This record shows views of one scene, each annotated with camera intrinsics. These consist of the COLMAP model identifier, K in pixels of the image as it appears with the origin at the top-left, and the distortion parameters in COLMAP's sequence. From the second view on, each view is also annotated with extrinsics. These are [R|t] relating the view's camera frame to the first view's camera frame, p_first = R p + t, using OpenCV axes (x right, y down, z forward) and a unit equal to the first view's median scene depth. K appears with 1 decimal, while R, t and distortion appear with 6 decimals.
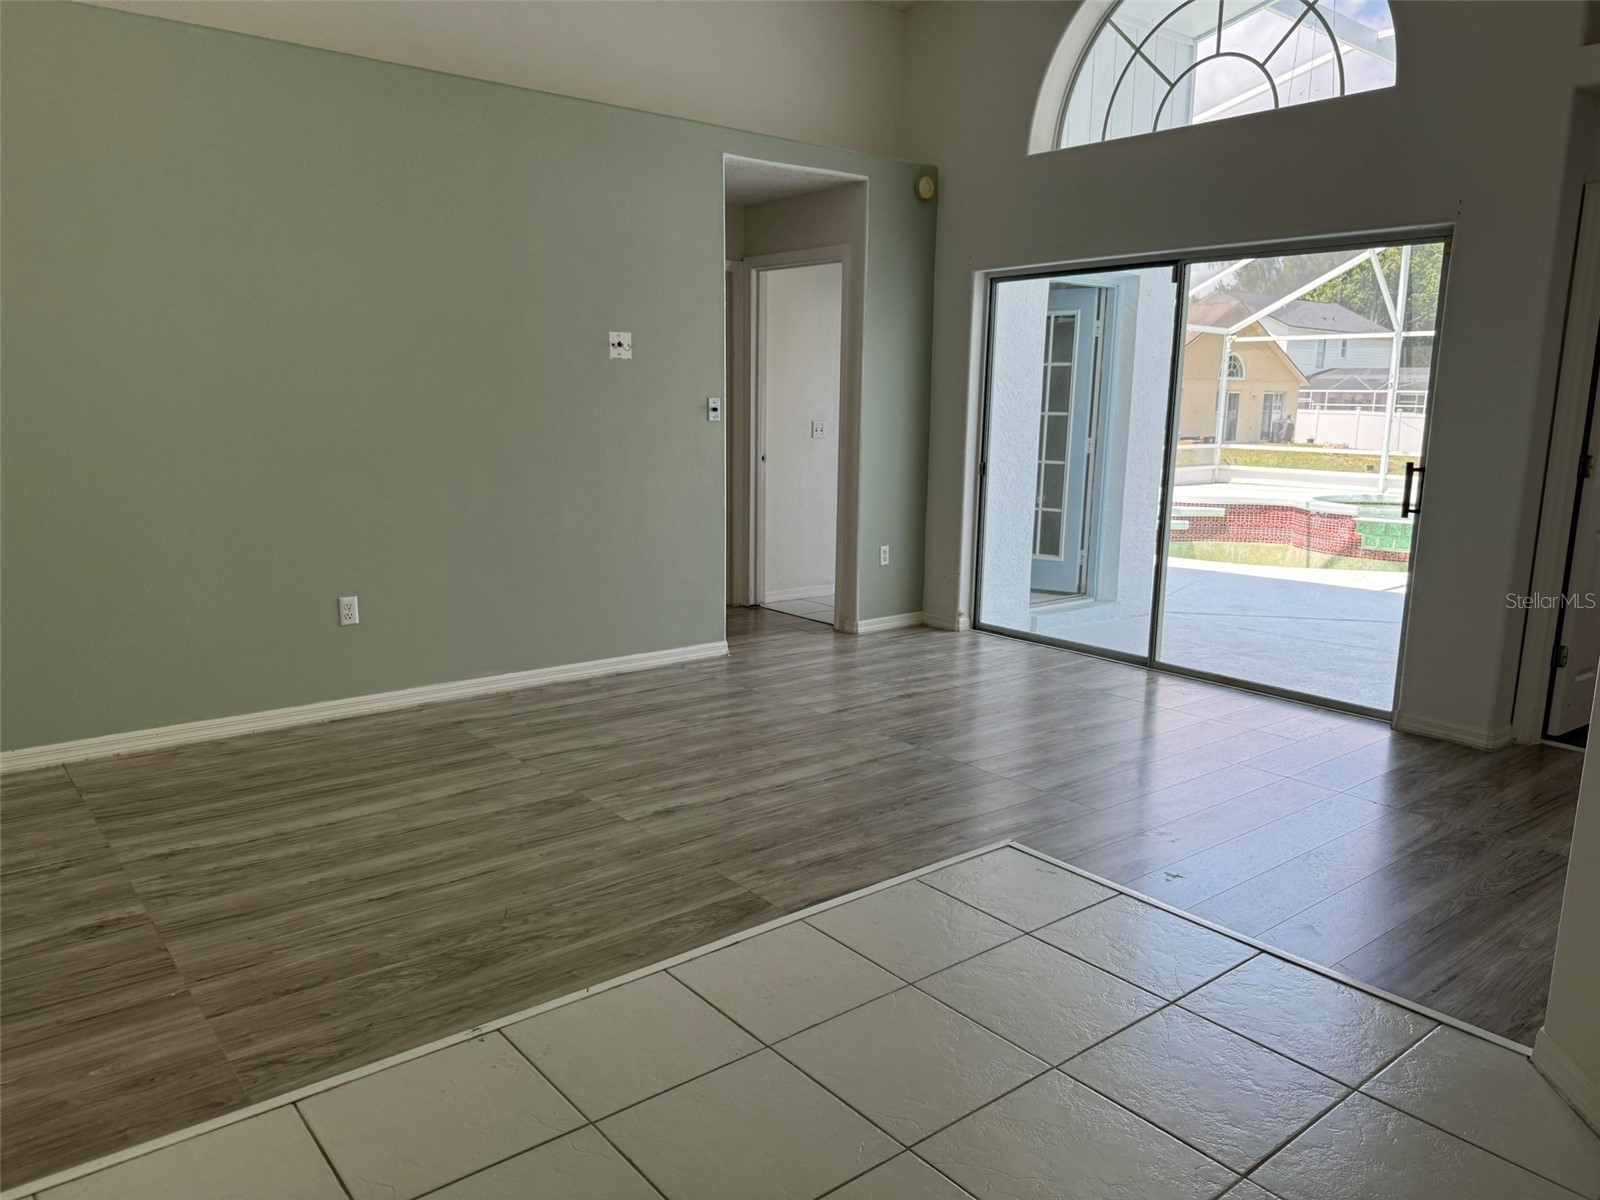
lens RADIAL K [[1146.6, 0, 800.0], [0, 1146.6, 600.0], [0, 0, 1]] dist [0.115048, -0.185330]
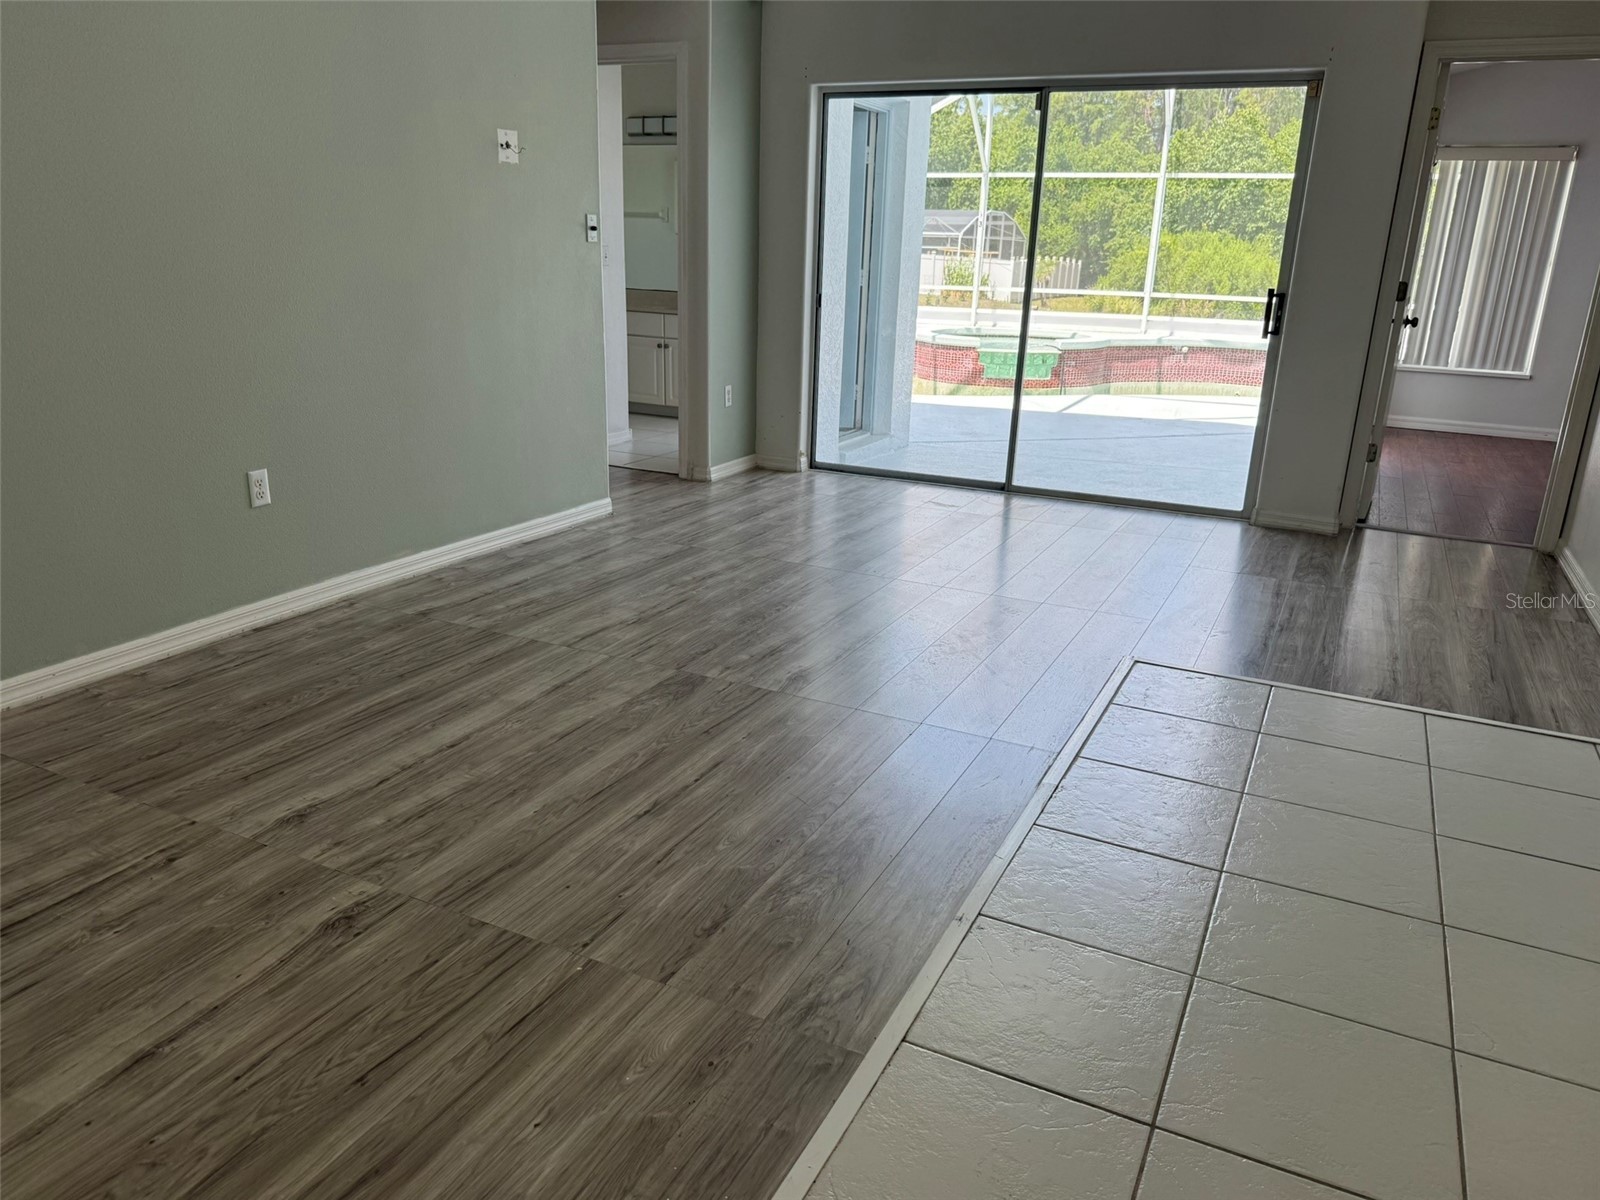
lens RADIAL K [[1146.6, 0, 800.0], [0, 1146.6, 600.0], [0, 0, 1]] dist [0.115048, -0.185330]
pose [[0.906046, -0.111850, 0.408129, -0.386156], [0.056764, 0.987845, 0.144707, -0.009014], [-0.419354, -0.107944, 0.901382, 0.138139]]
